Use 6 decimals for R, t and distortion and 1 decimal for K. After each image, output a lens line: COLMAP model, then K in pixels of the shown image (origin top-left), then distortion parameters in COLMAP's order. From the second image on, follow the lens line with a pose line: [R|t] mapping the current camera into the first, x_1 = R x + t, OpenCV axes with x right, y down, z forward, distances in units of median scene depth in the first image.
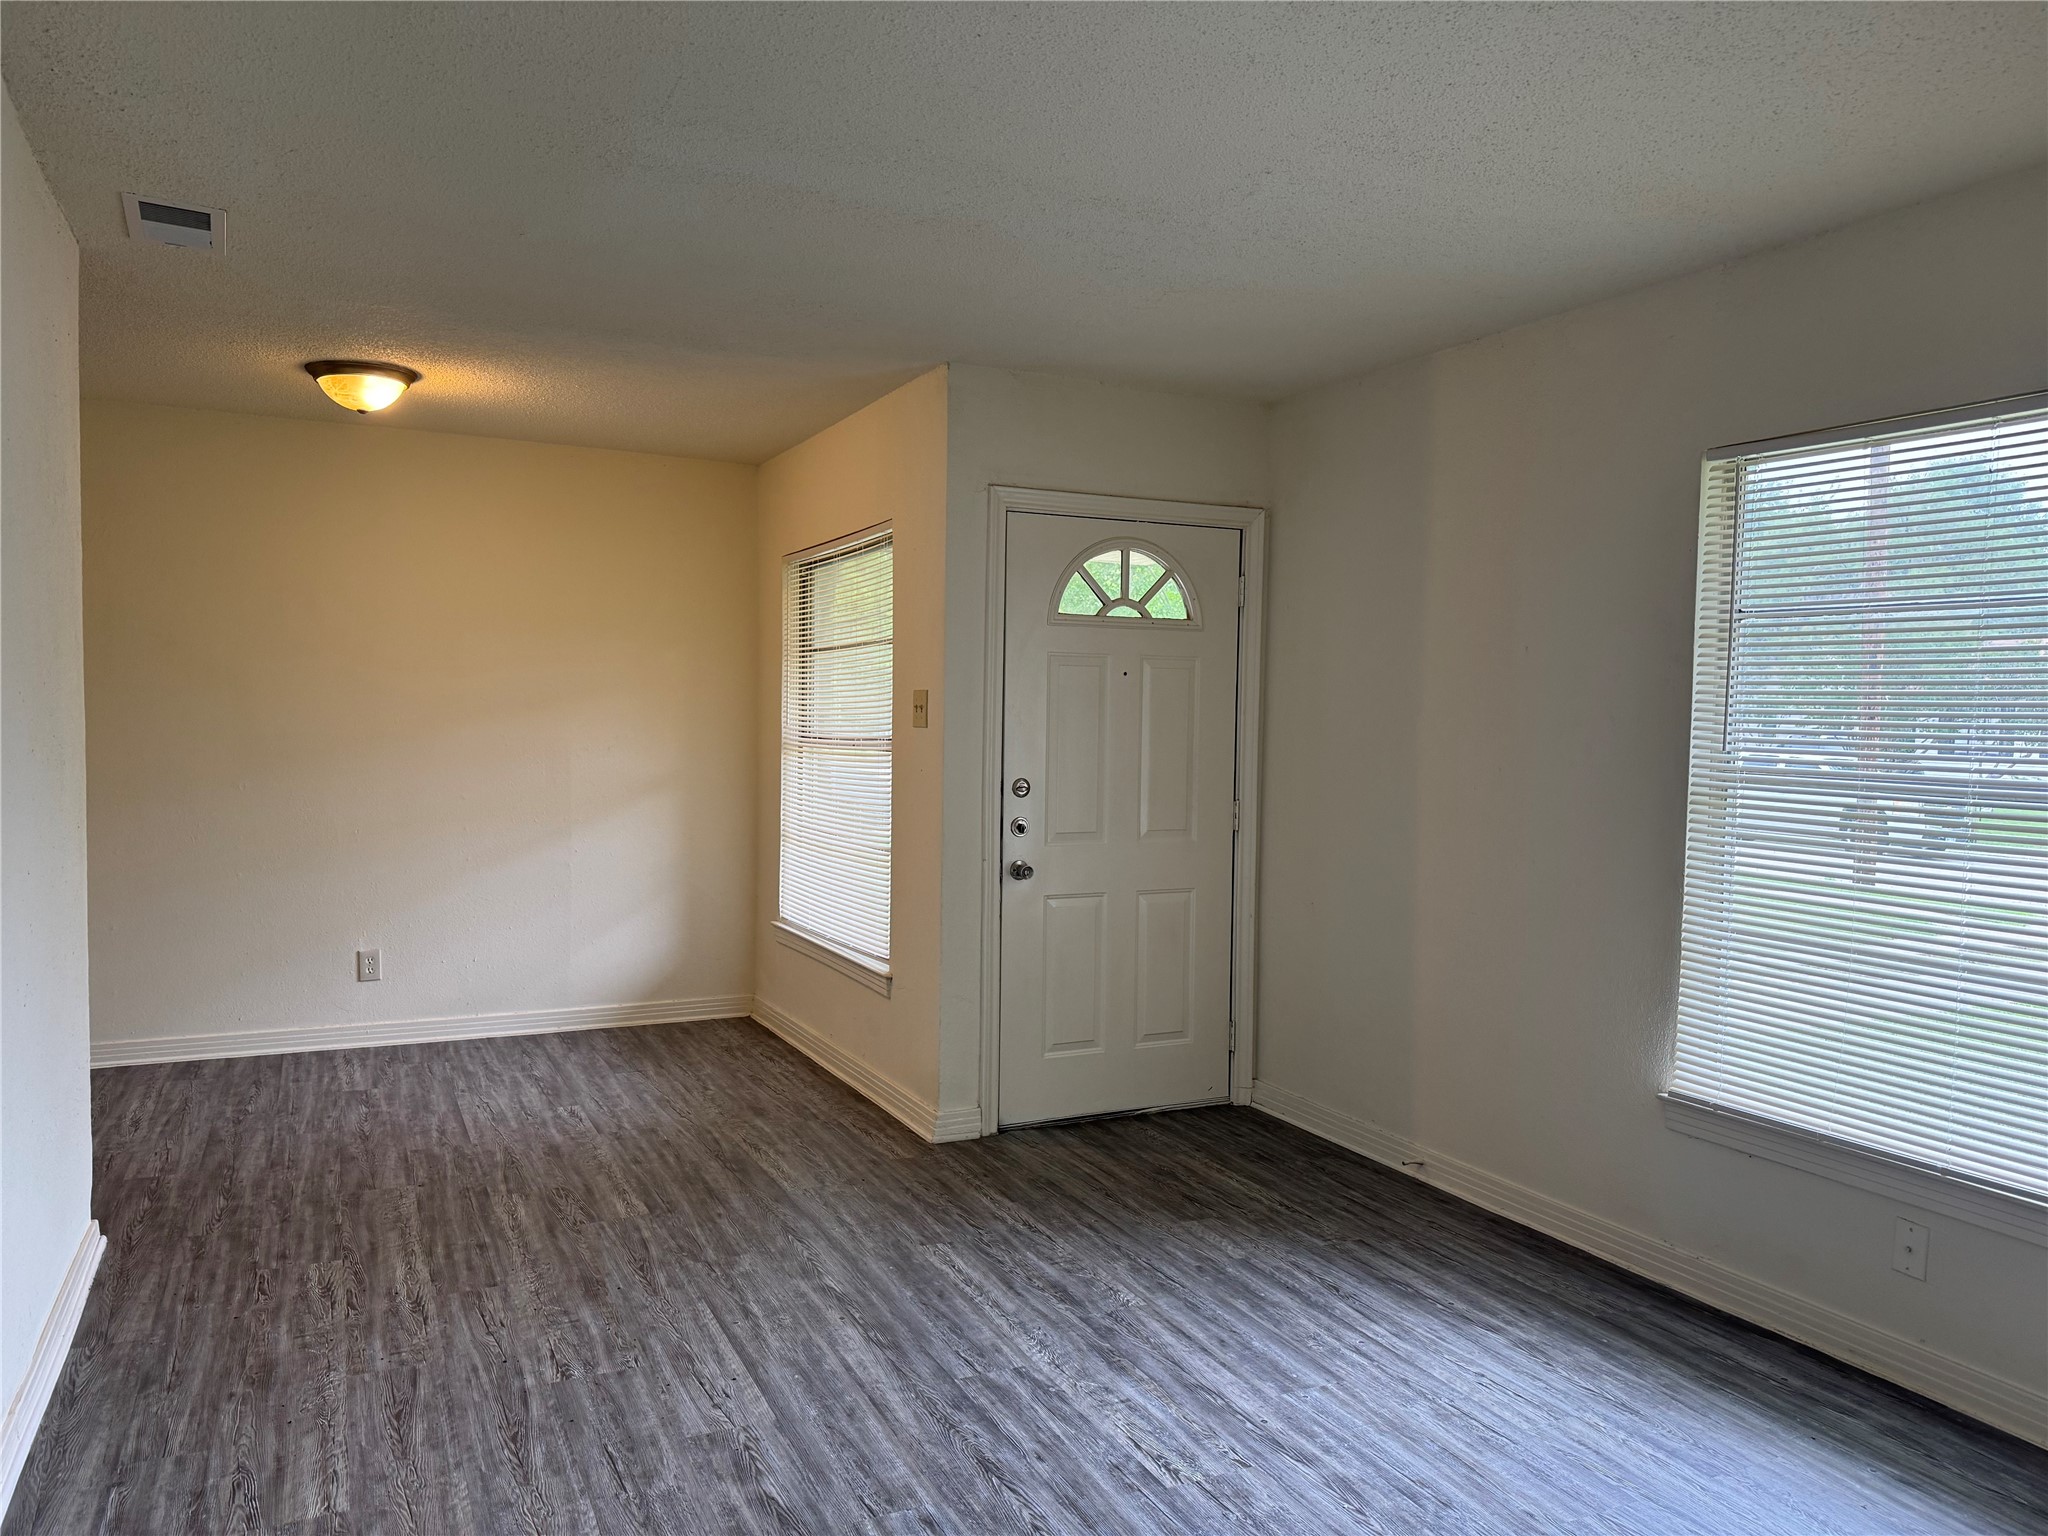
lens RADIAL K [[1439.4, 0, 1025.4], [0, 1439.4, 777.6], [0, 0, 1]] dist [0.083398, -0.076993]
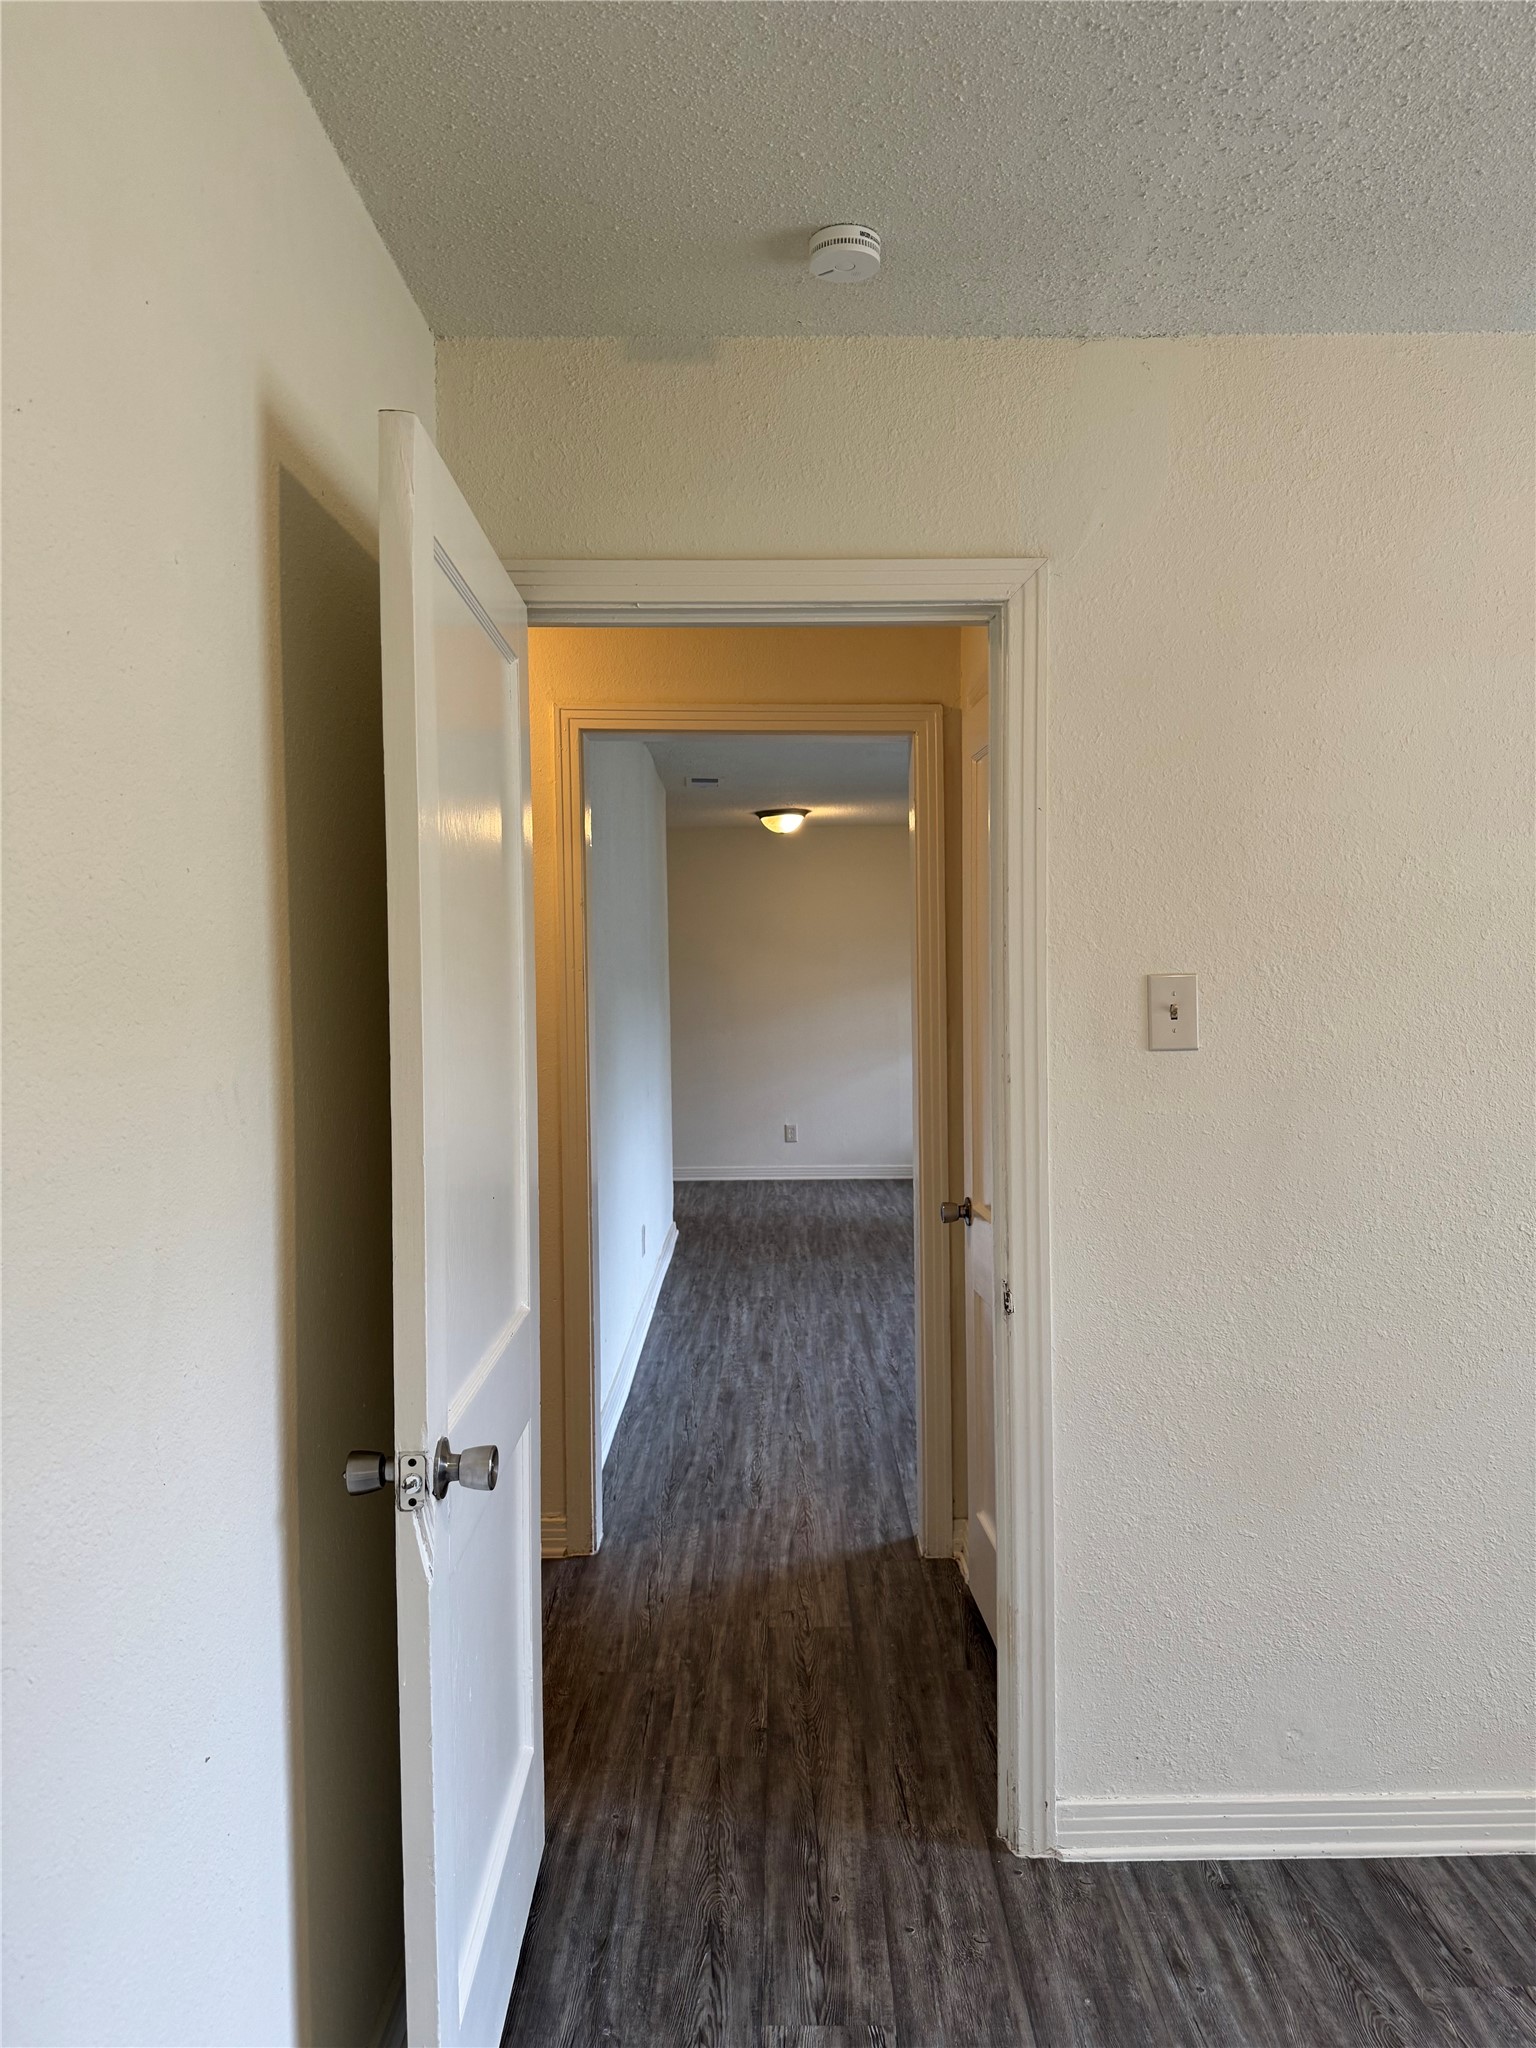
lens RADIAL K [[1439.4, 0, 765.8], [0, 1439.4, 1036.1], [0, 0, 1]] dist [0.083398, -0.076993]
pose [[0.898355, -0.007105, -0.439213, 0.370676], [0.006670, 0.999975, -0.002533, 0.024434], [0.439220, -0.000654, 0.898379, -0.737962]]
